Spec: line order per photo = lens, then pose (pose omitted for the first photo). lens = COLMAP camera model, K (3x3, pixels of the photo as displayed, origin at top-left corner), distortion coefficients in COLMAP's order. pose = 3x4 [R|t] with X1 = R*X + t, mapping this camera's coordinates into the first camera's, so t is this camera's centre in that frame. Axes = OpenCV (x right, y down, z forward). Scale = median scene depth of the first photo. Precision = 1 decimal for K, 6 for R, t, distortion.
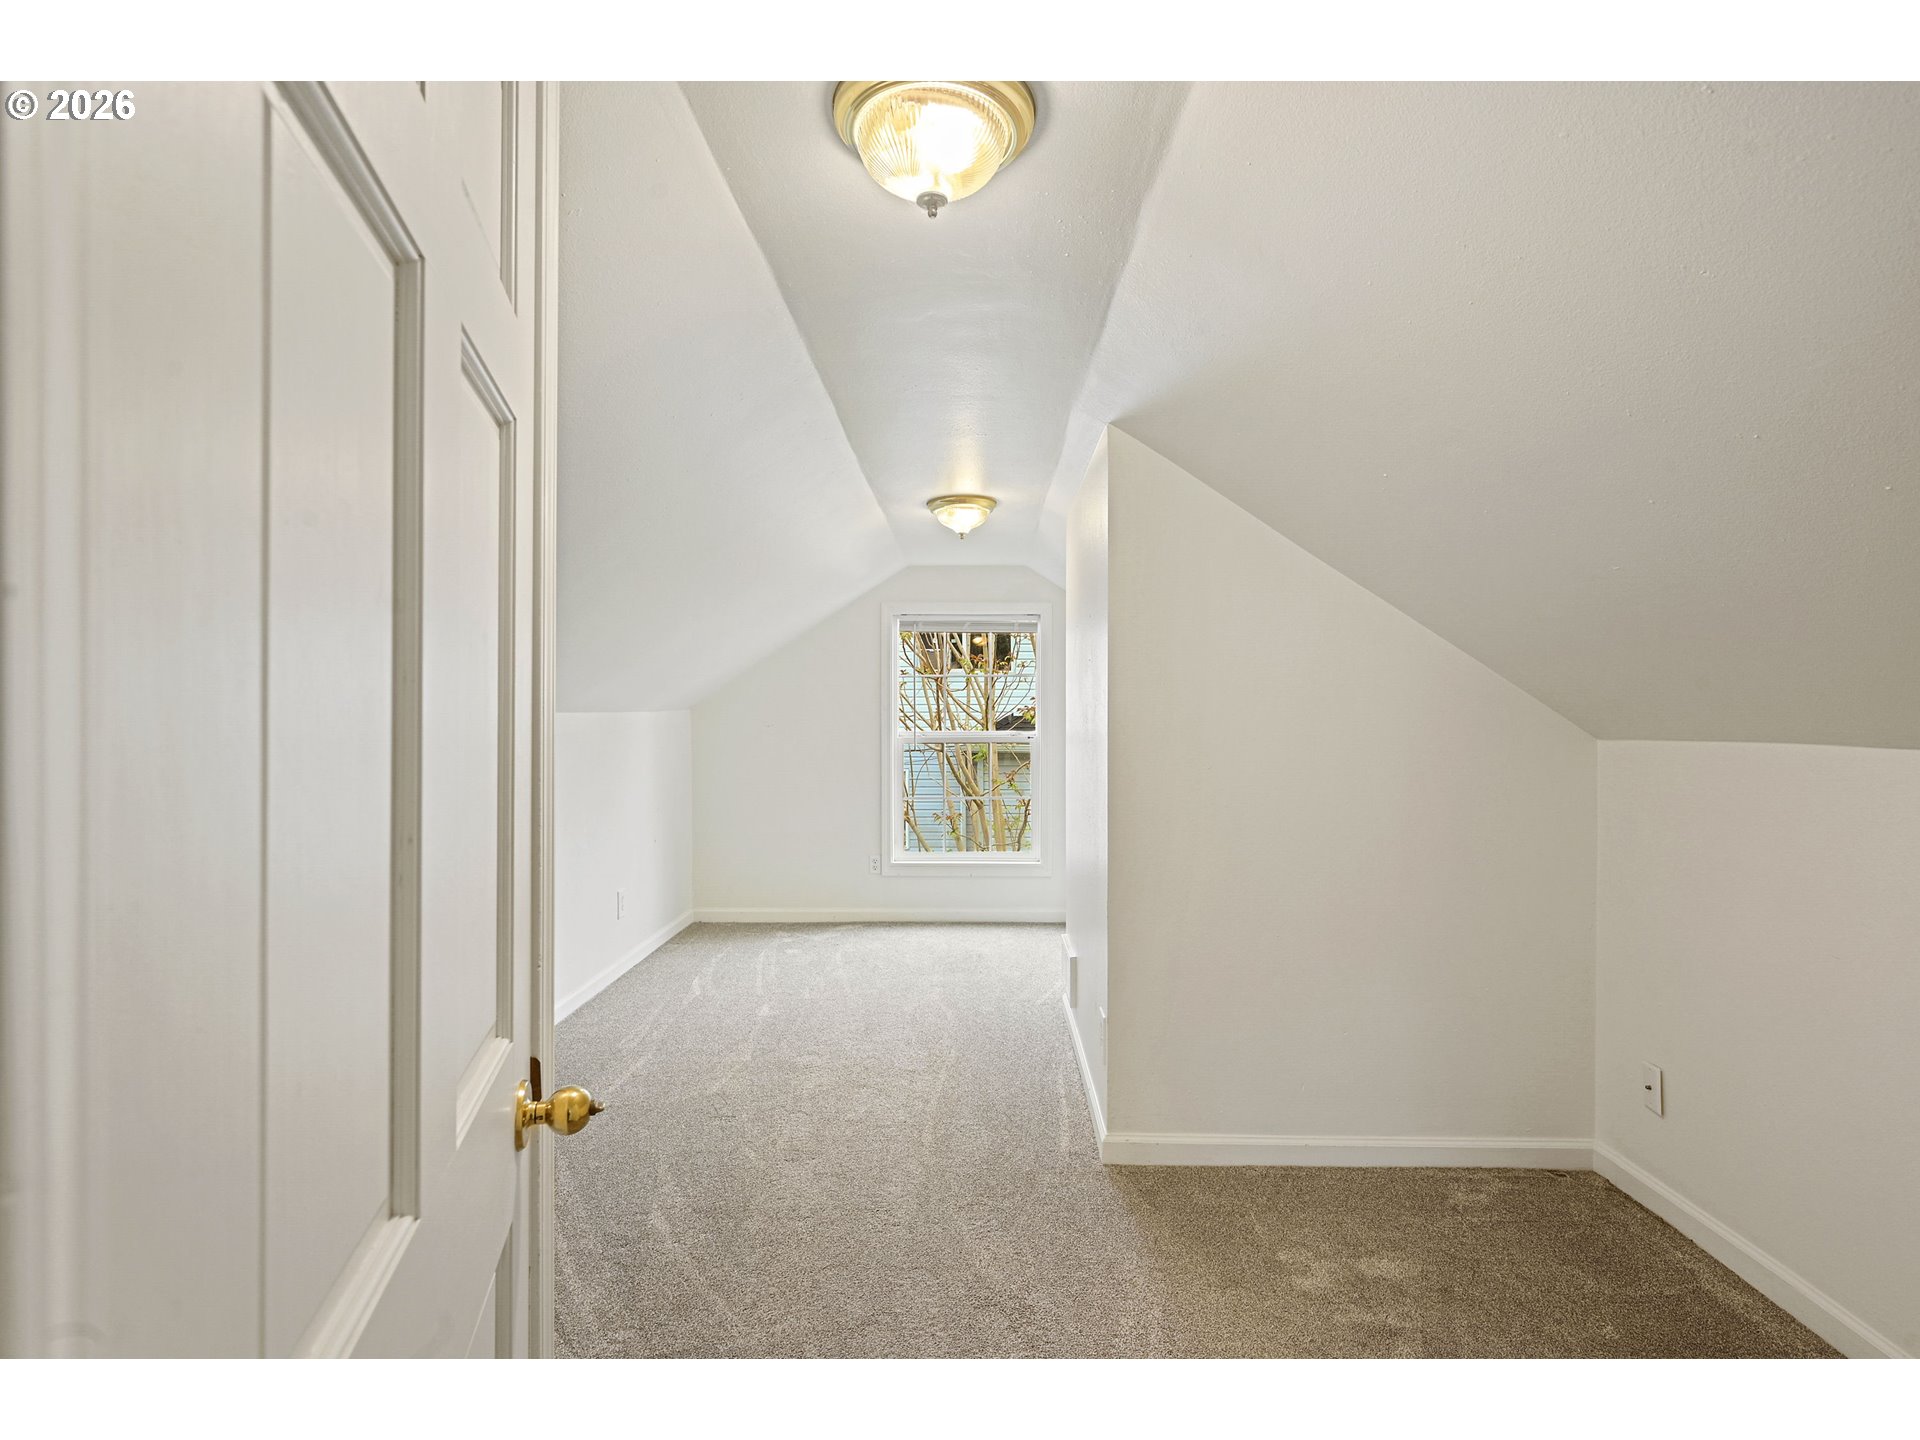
lens RADIAL K [[917.0, 0, 960.0], [0, 917.0, 720.0], [0, 0, 1]] dist [-0.003451, 0.000837]
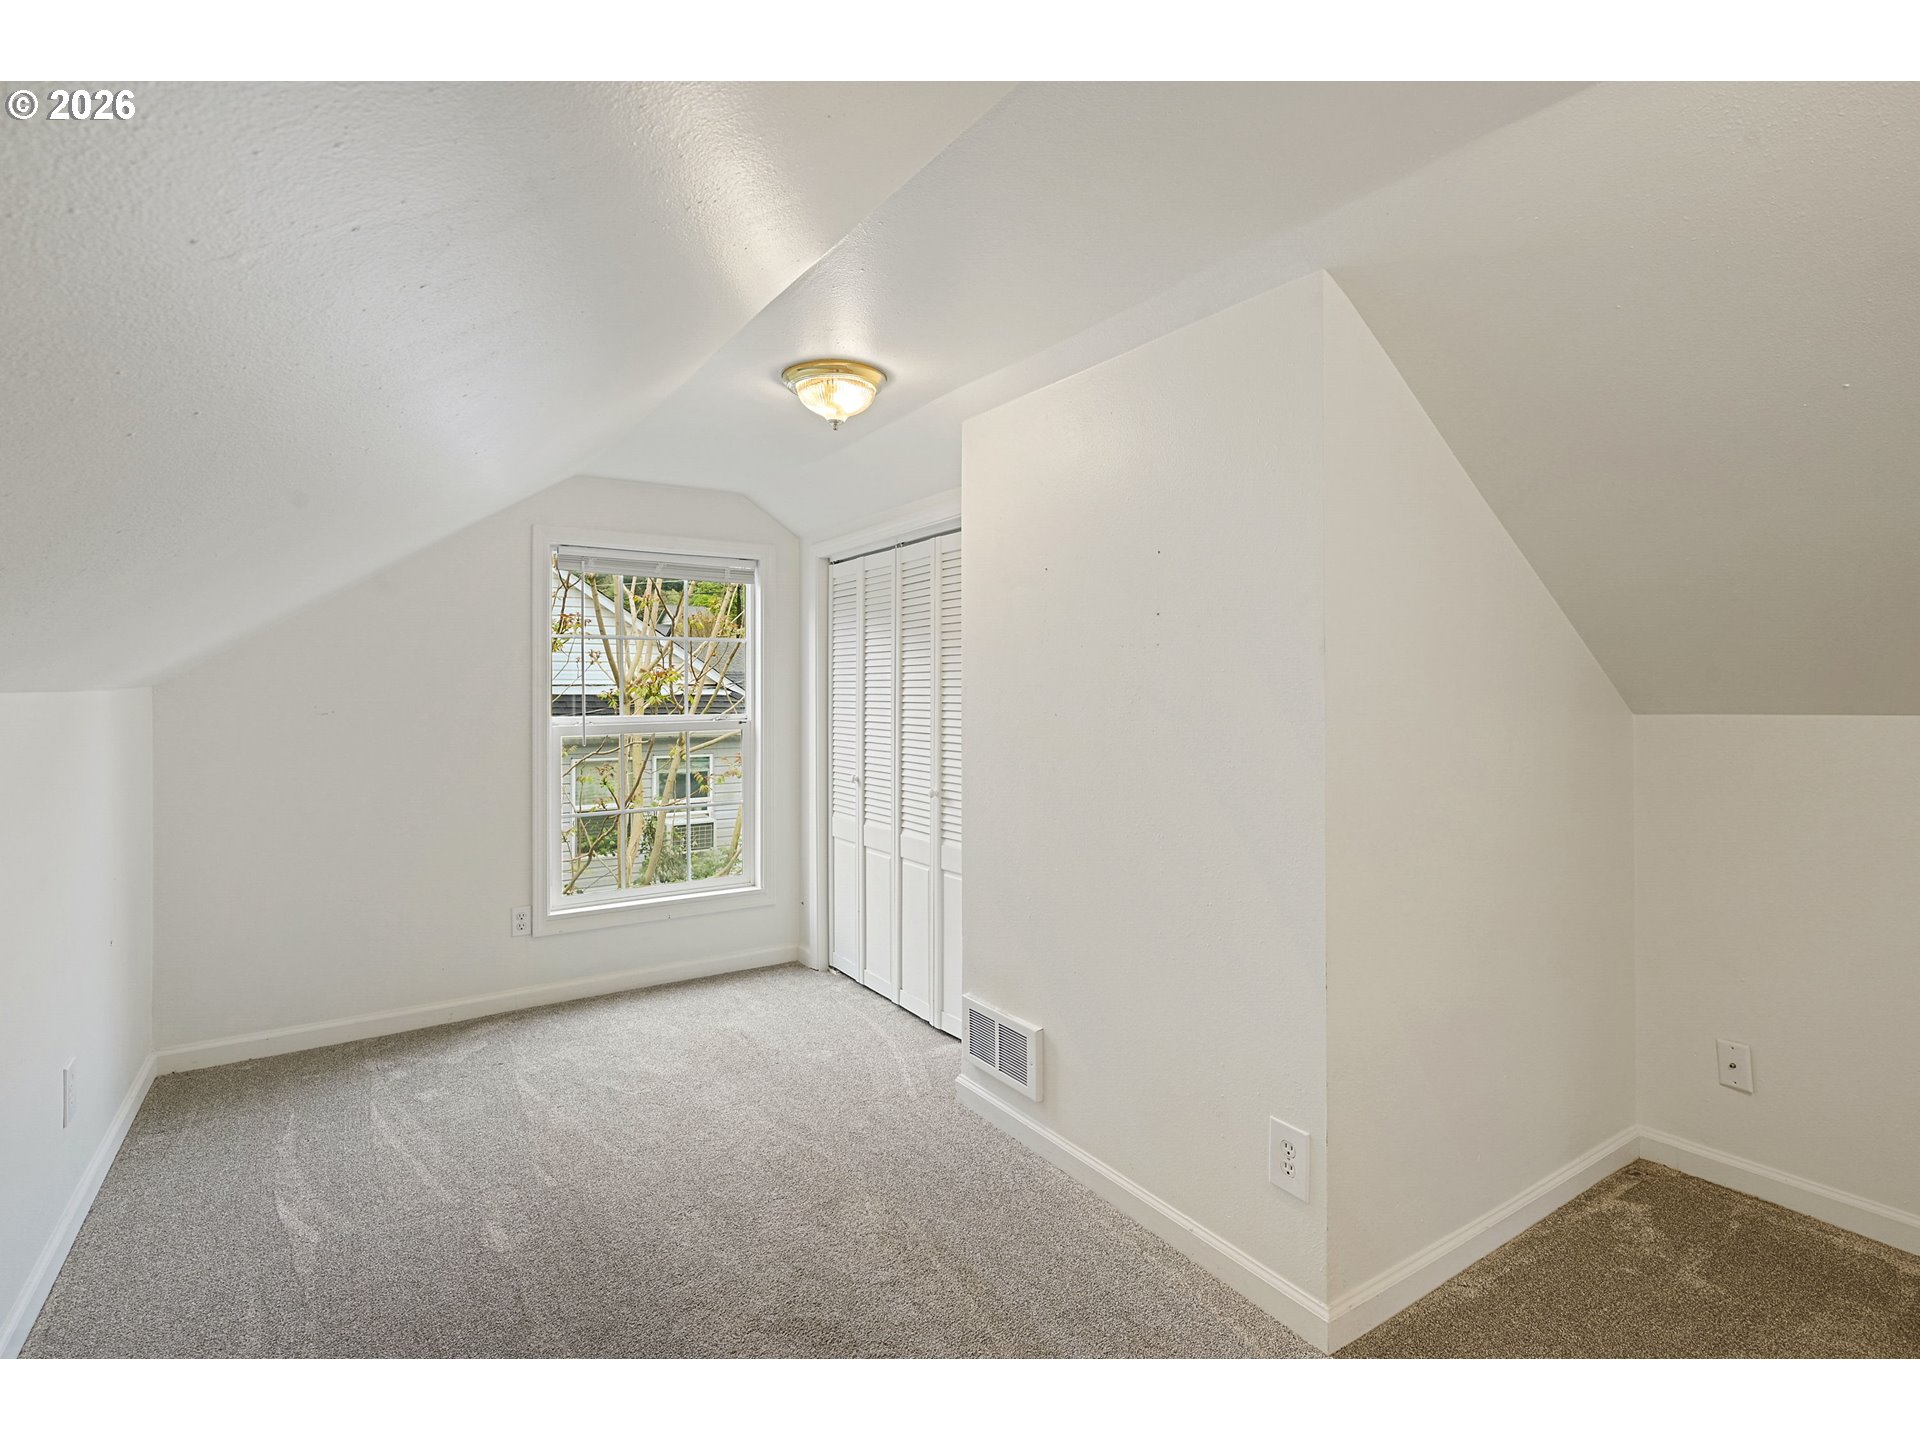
lens RADIAL K [[934.7, 0, 961.9], [0, 934.7, 686.1], [0, 0, 1]] dist [0.003125, 0.000946]
pose [[0.823834, -0.001949, 0.566828, -0.252949], [0.008816, 0.999917, -0.009375, -0.002471], [-0.566763, 0.012721, 0.823783, 0.318963]]
